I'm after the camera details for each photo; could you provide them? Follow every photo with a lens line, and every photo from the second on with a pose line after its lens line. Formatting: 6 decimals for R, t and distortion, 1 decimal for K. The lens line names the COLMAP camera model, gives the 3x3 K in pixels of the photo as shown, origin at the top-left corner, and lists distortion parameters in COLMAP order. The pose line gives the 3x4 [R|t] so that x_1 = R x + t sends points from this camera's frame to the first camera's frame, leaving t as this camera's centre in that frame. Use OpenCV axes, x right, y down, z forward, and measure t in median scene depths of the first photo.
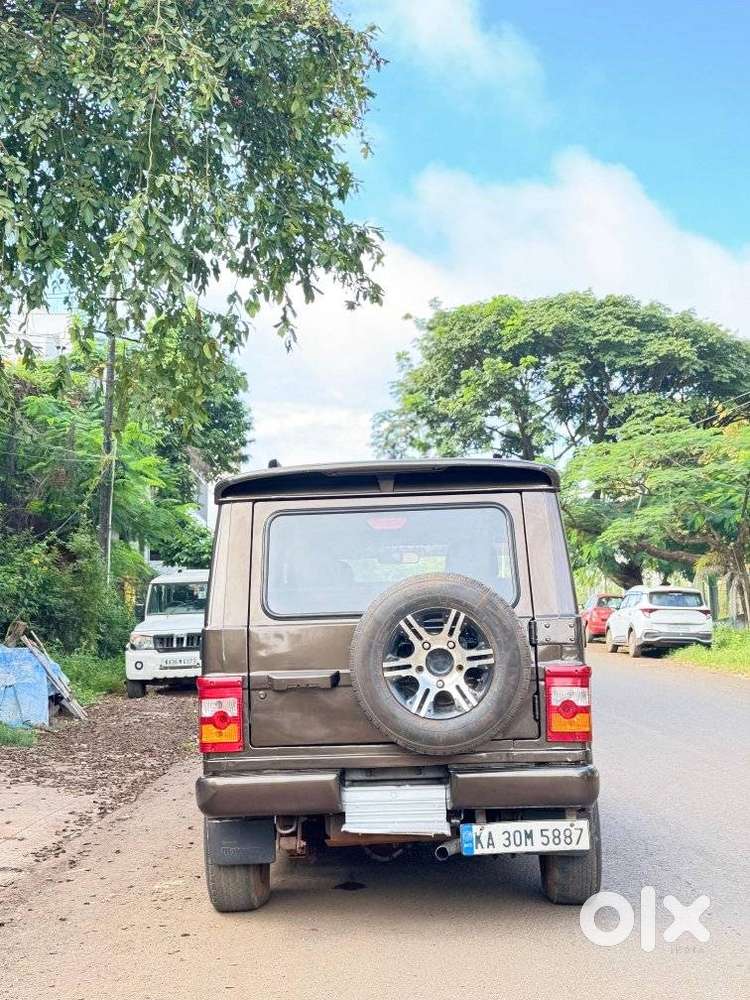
lens RADIAL K [[1401.5, 0, 368.6], [0, 1401.5, 537.1], [0, 0, 1]] dist [0.124039, 0.000000]
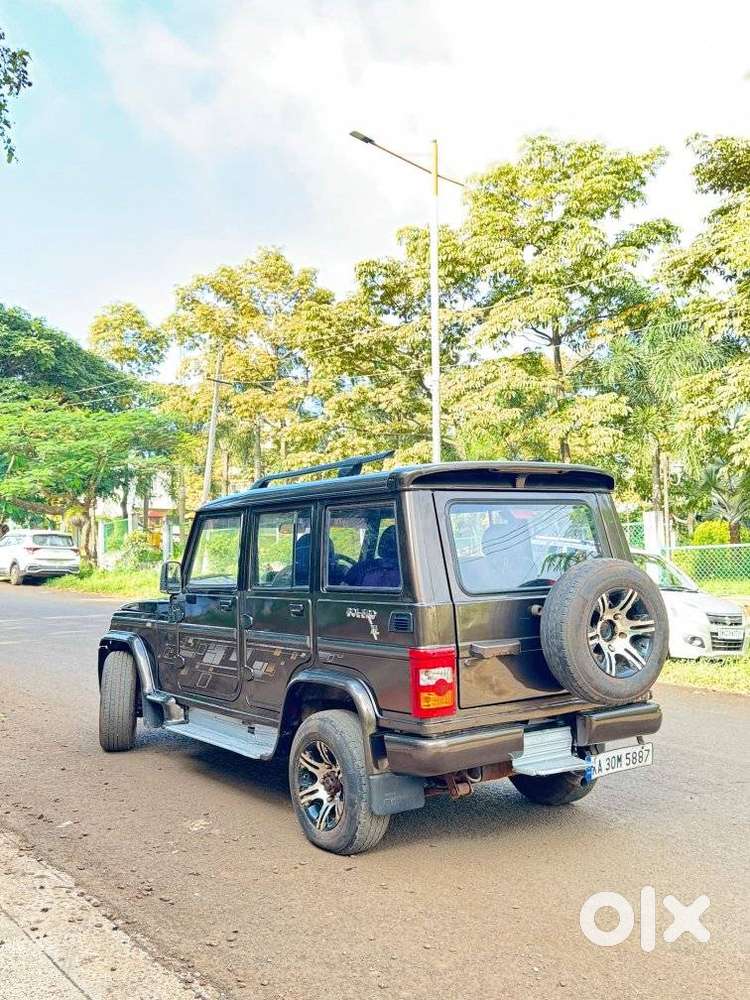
lens RADIAL K [[1005.5, 0, 379.2], [0, 1005.5, 505.3], [0, 0, 1]] dist [0.071620, 0.000000]
pose [[0.783953, 0.039244, 0.619578, -0.648874], [-0.049080, 0.998794, -0.001162, -0.010864], [-0.618877, -0.029498, 0.784934, 0.409076]]
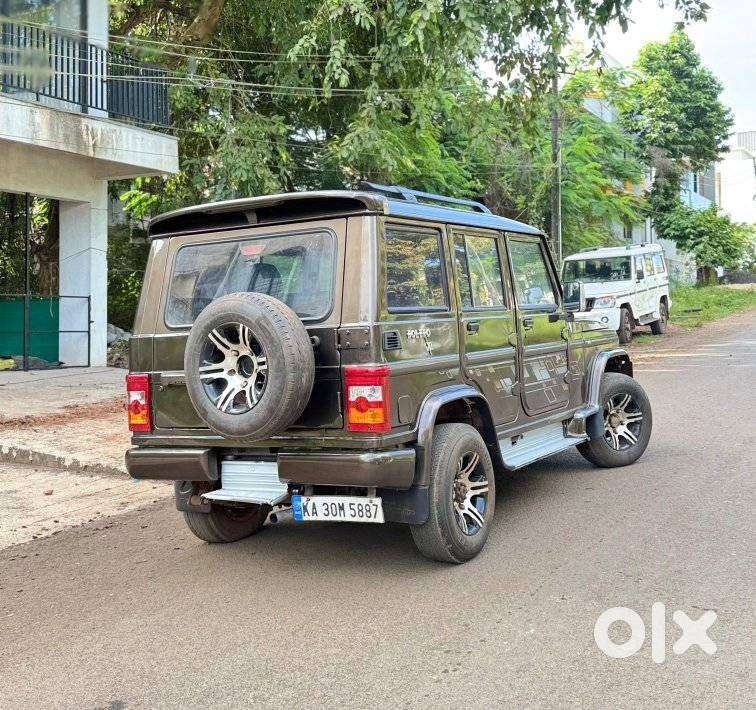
lens RADIAL K [[1022.8, 0, 397.6], [0, 1022.8, 322.3], [0, 0, 1]] dist [0.151968, 0.000000]
pose [[0.901853, -0.013574, -0.431830, 0.534397], [0.057416, 0.994407, 0.088651, -0.019258], [0.428211, -0.104744, 0.897588, 0.254925]]
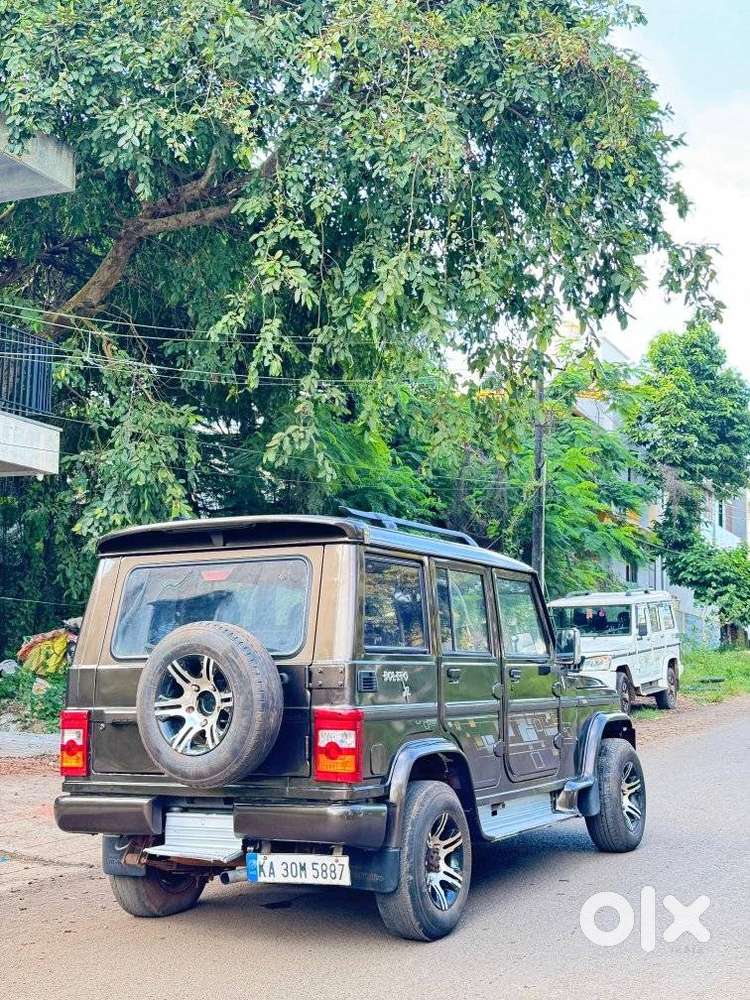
lens RADIAL K [[1401.5, 0, 345.7], [0, 1401.5, 509.9], [0, 0, 1]] dist [0.124039, 0.000000]
pose [[0.910890, -0.025524, -0.411860, 0.591616], [0.012930, 0.999361, -0.033335, -0.024090], [0.412447, 0.025039, 0.910637, 0.029867]]
